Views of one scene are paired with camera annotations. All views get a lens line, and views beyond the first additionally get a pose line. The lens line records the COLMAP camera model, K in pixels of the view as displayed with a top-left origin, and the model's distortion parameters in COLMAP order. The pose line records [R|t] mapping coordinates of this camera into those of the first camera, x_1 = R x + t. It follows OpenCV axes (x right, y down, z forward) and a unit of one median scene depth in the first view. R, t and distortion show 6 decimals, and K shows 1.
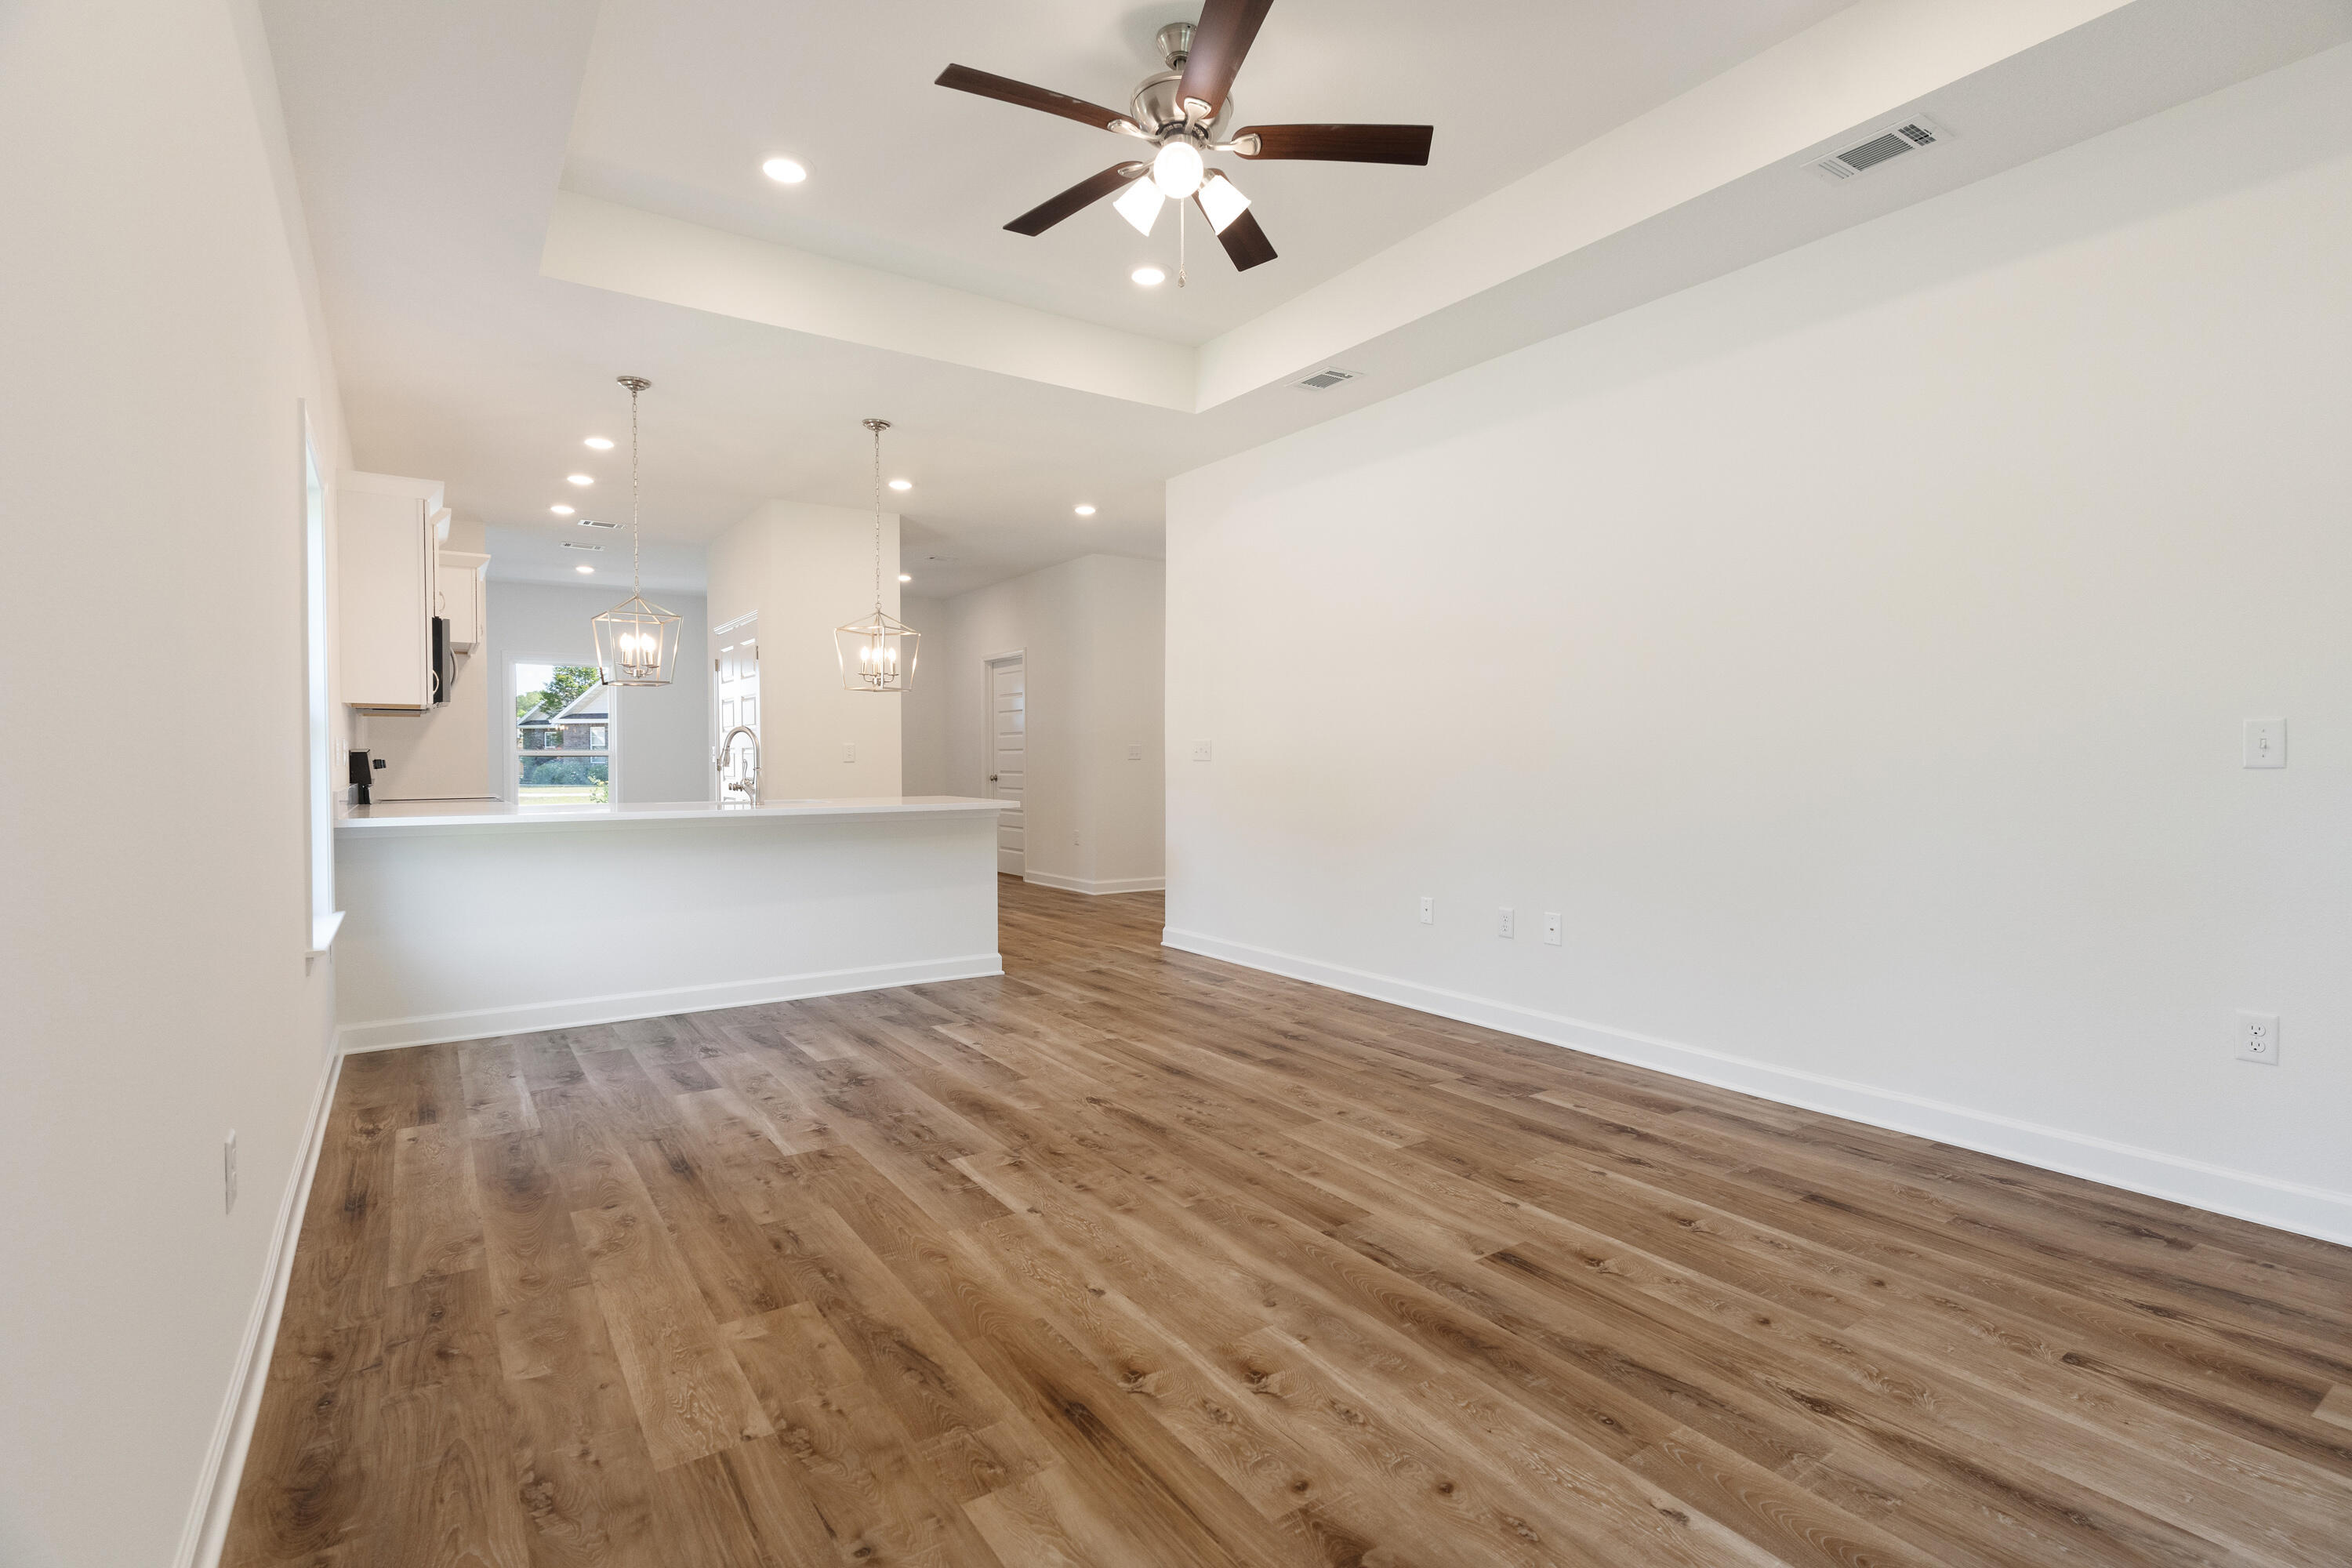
lens RADIAL K [[1109.8, 0, 1179.2], [0, 1109.8, 793.6], [0, 0, 1]] dist [0.002042, -0.000580]
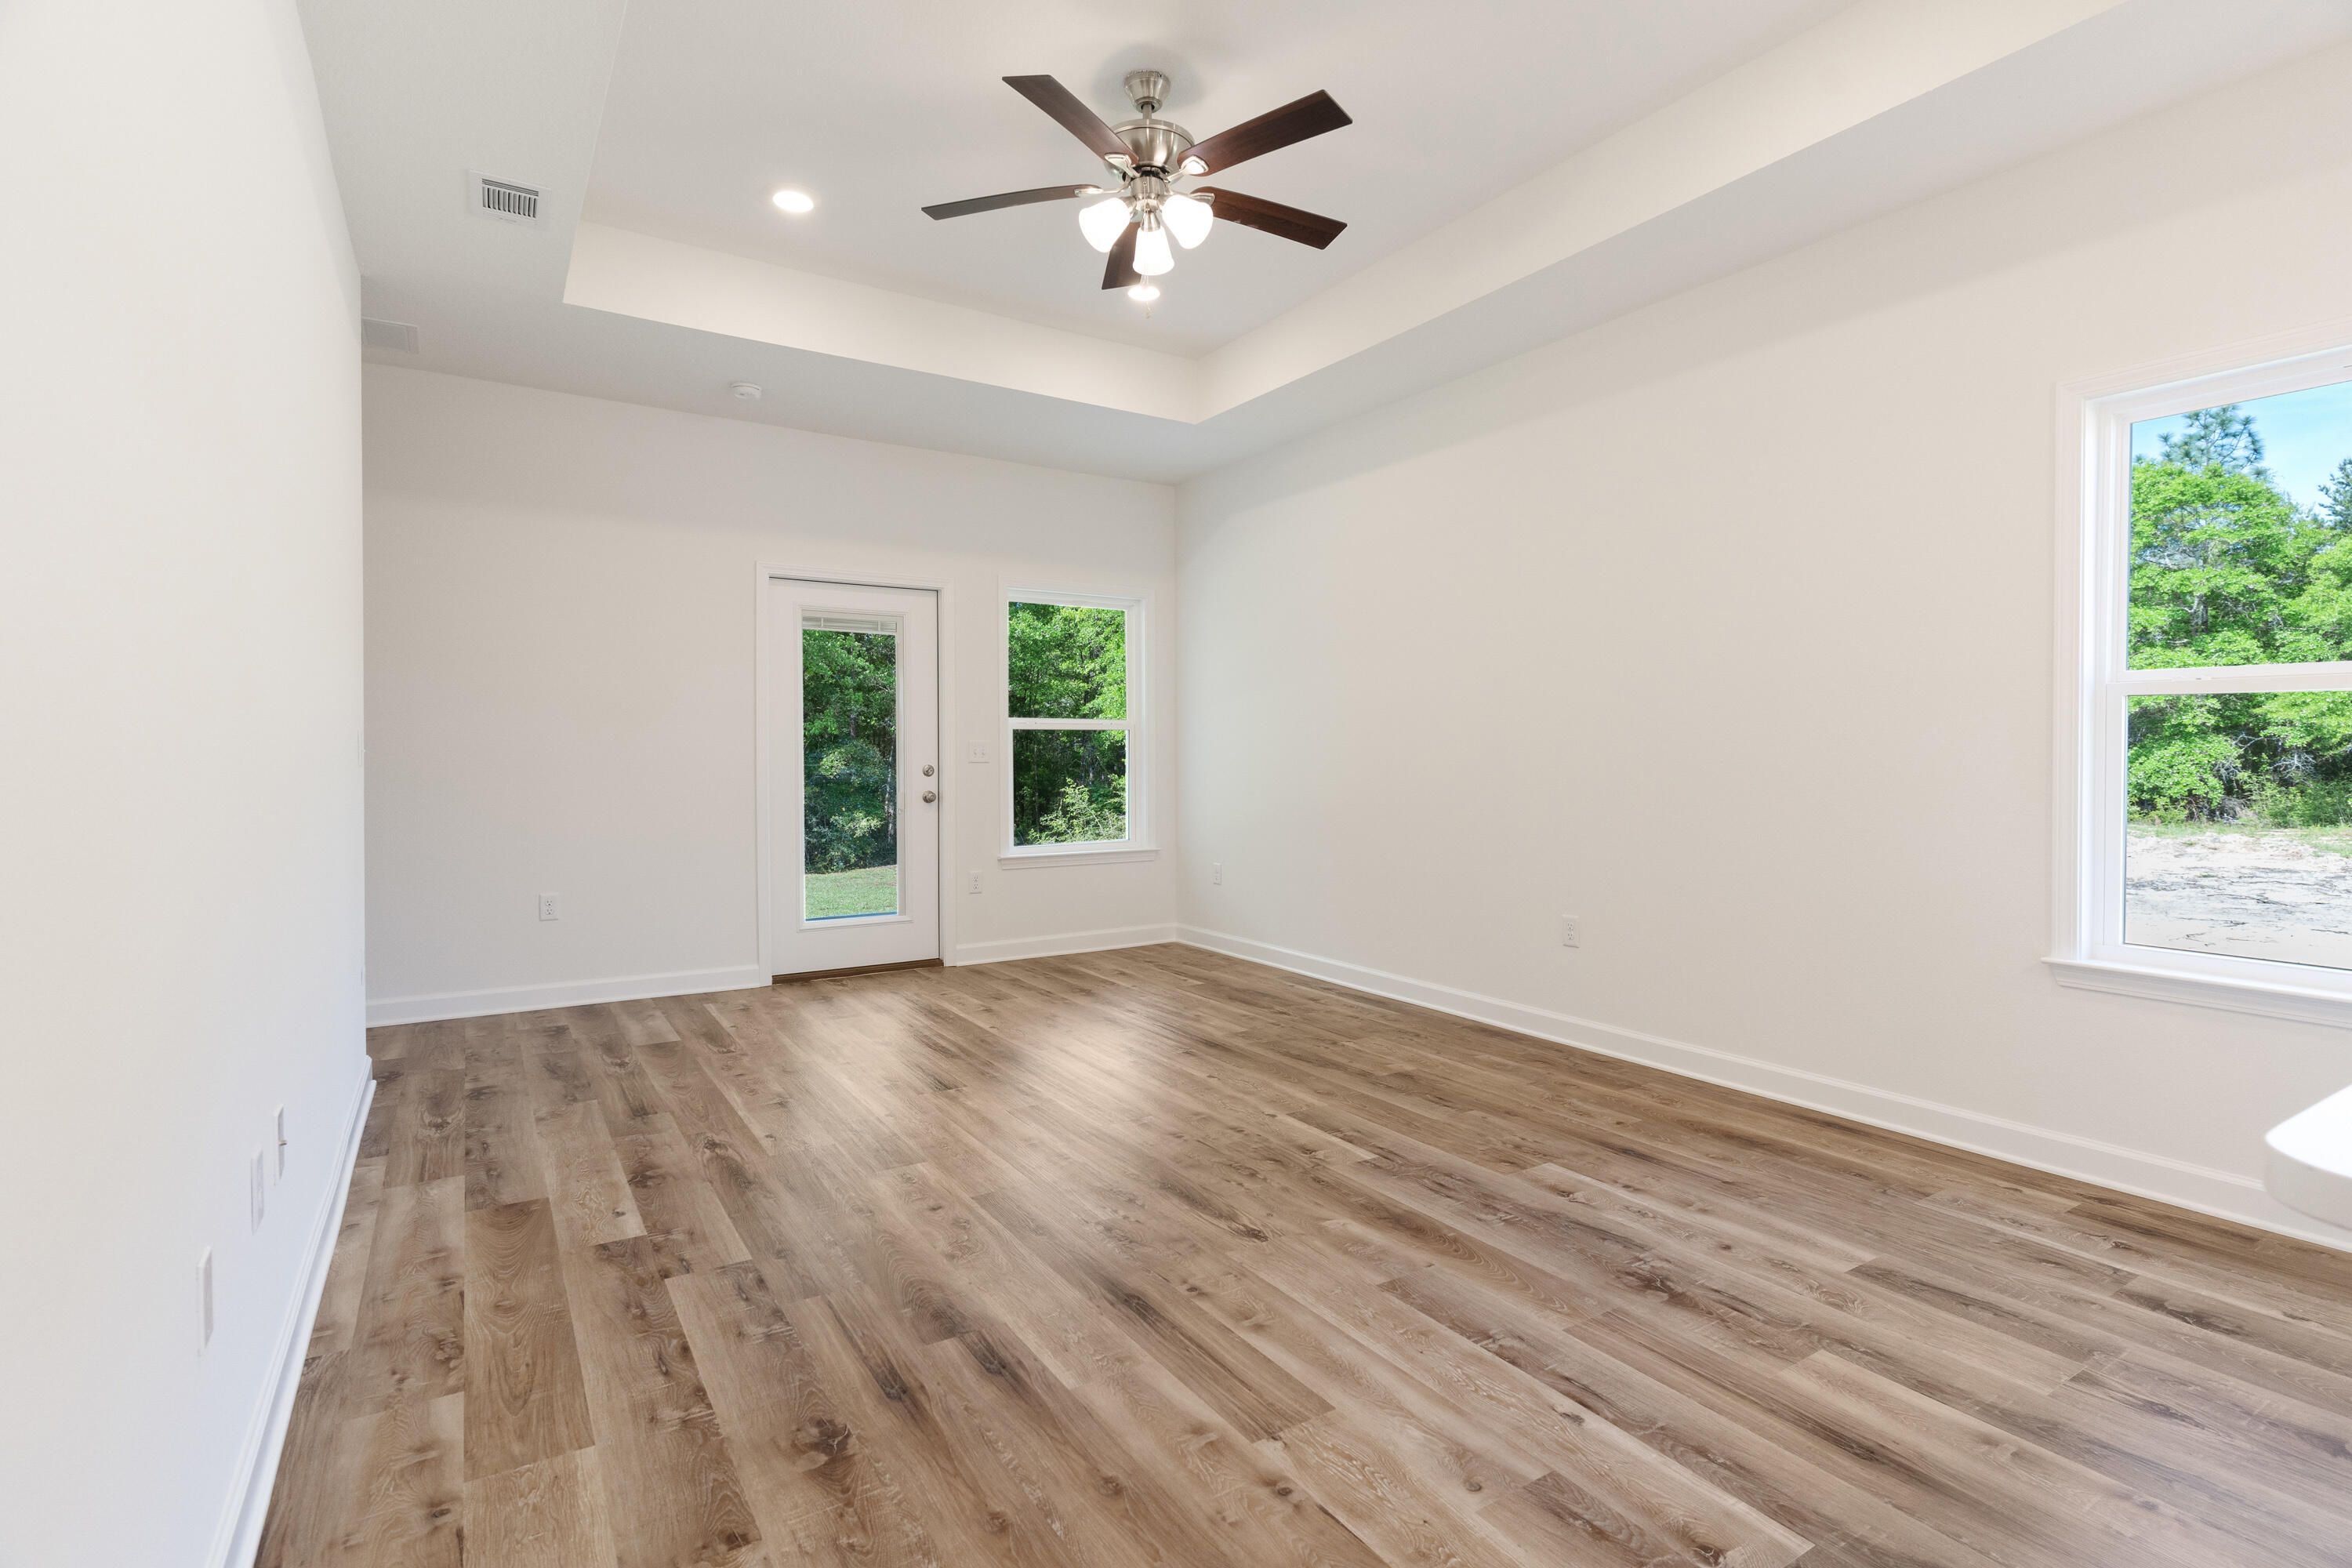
lens RADIAL K [[1109.8, 0, 1170.5], [0, 1109.8, 779.8], [0, 0, 1]] dist [0.002042, -0.000580]
pose [[-0.999222, 0.000598, 0.039427, -0.059403], [0.002813, 0.998419, 0.056141, -0.069781], [-0.039331, 0.056208, -0.997644, 2.020832]]
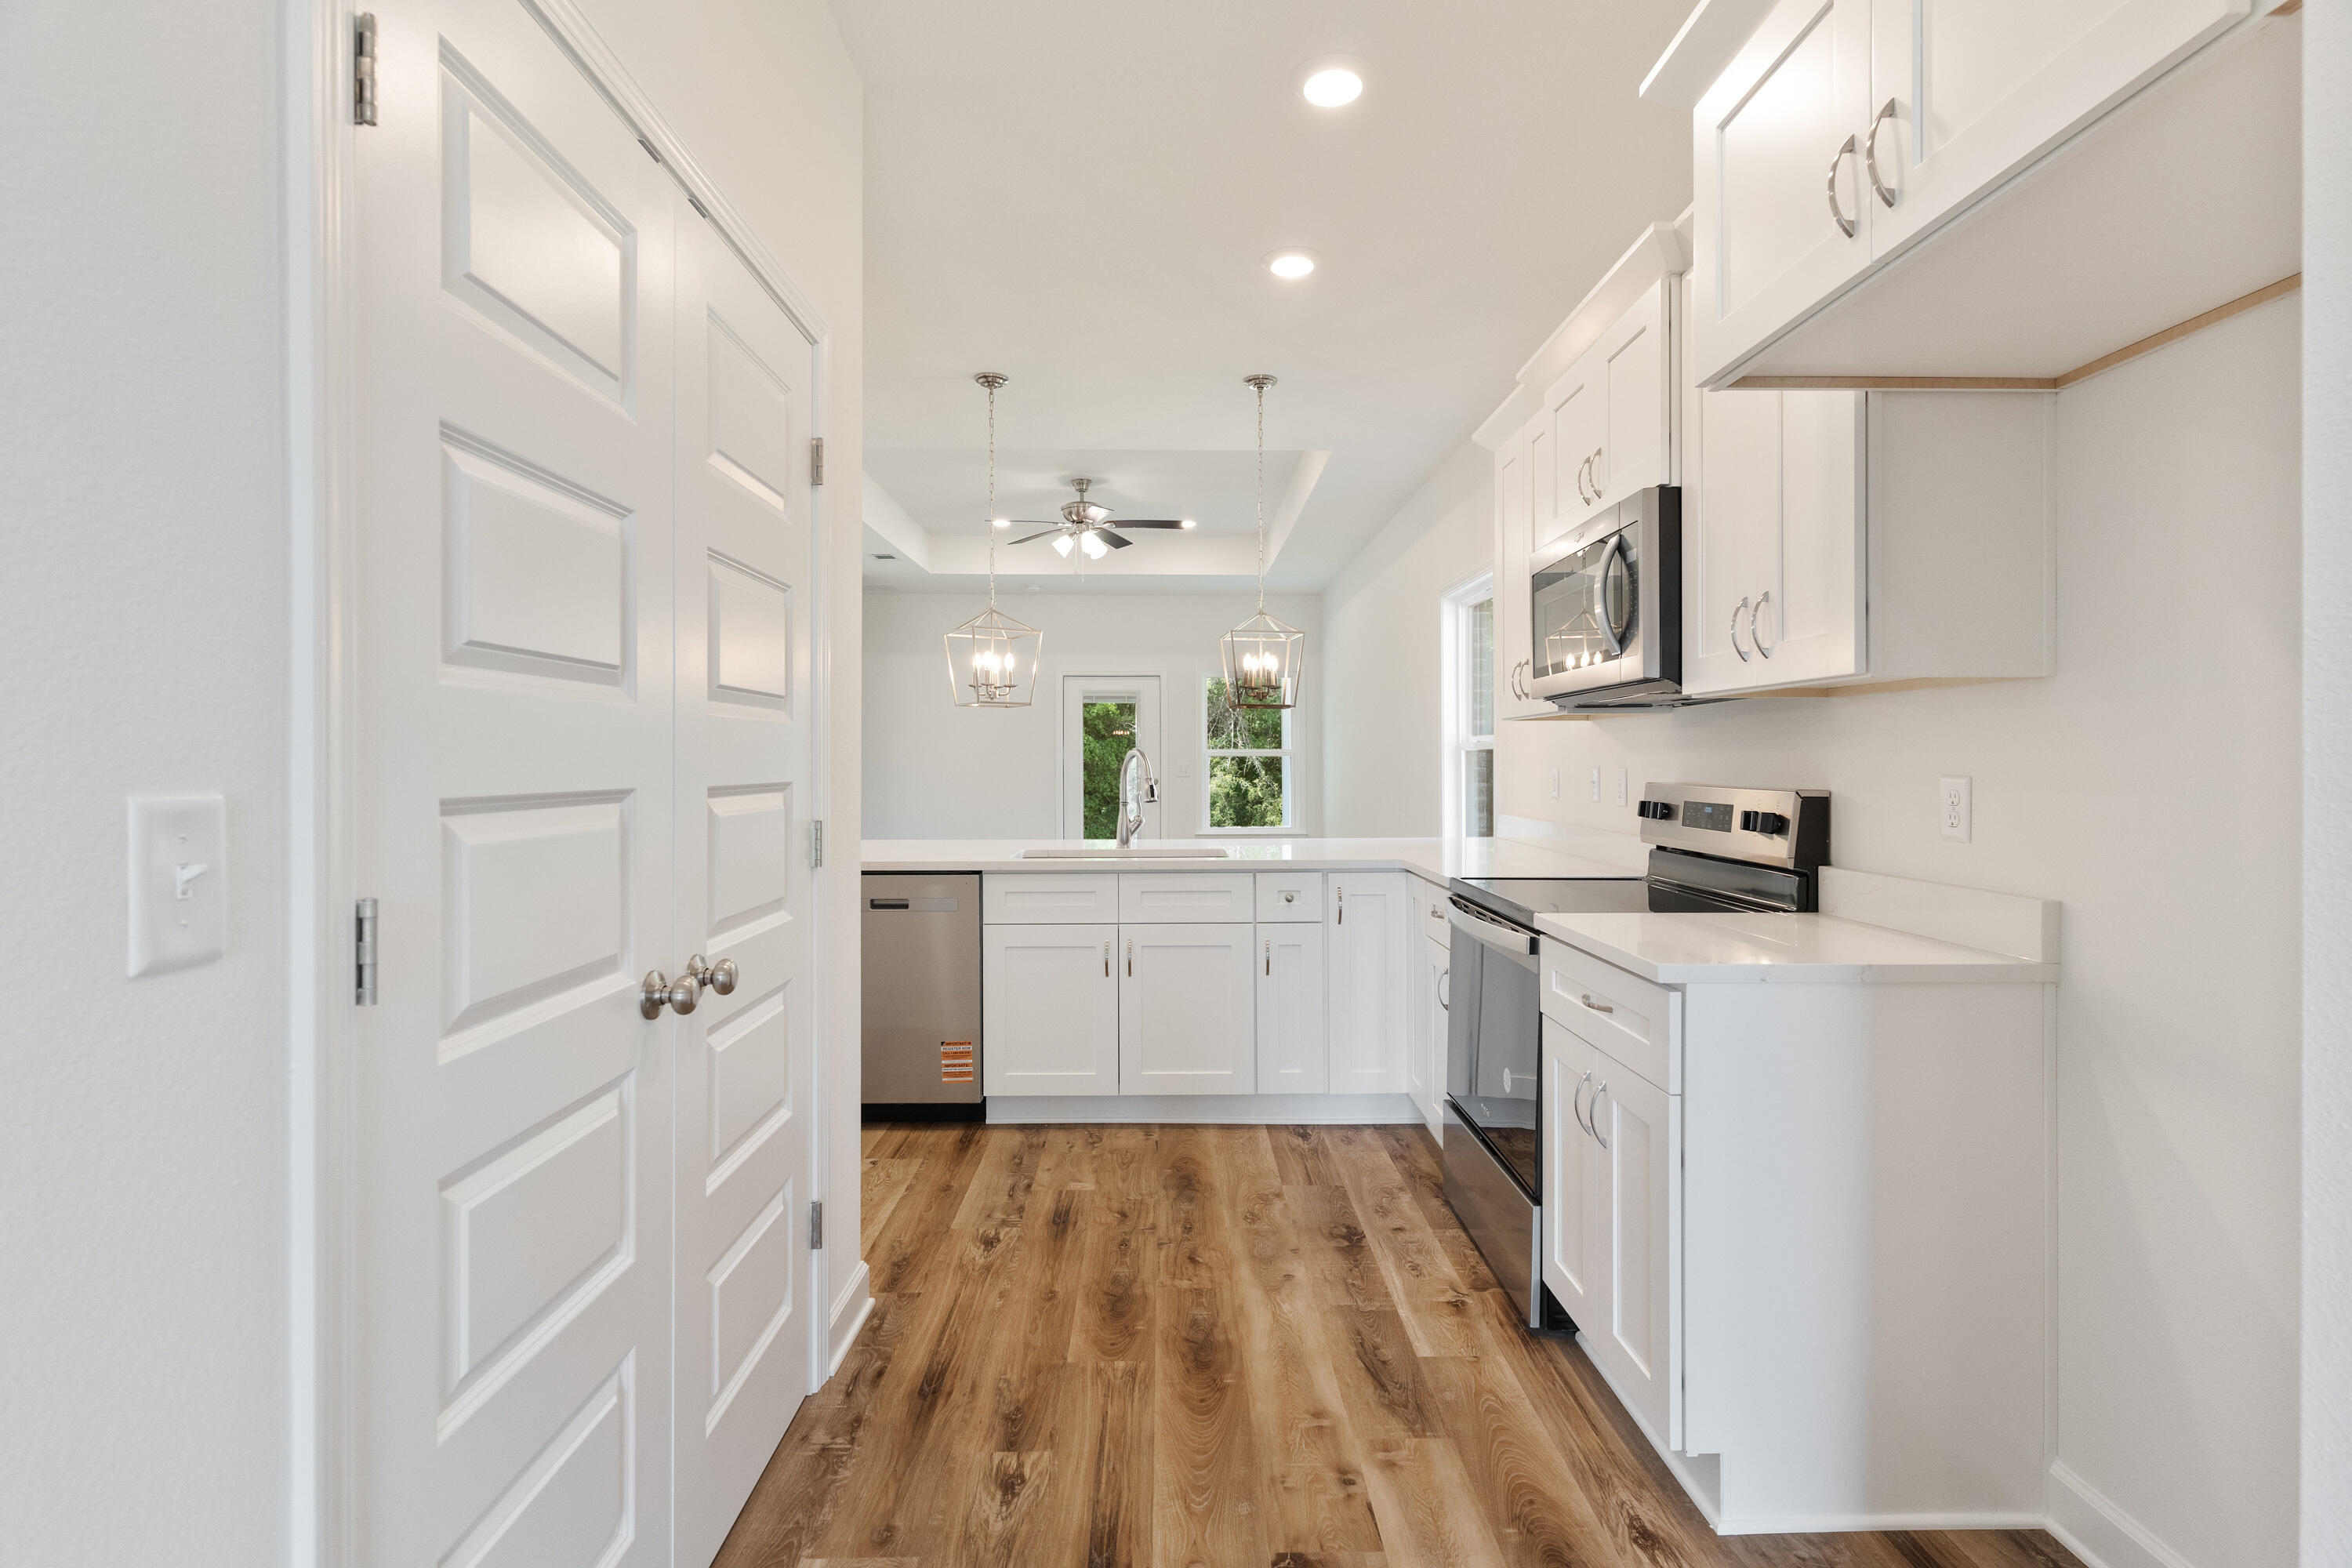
lens RADIAL K [[1109.8, 0, 1198.5], [0, 1109.8, 749.5], [0, 0, 1]] dist [0.002042, -0.000580]
pose [[-0.850921, 0.003153, 0.525284, -1.444381], [0.014296, 0.999751, 0.017157, -0.128352], [-0.525098, 0.022108, -0.850754, 2.844833]]
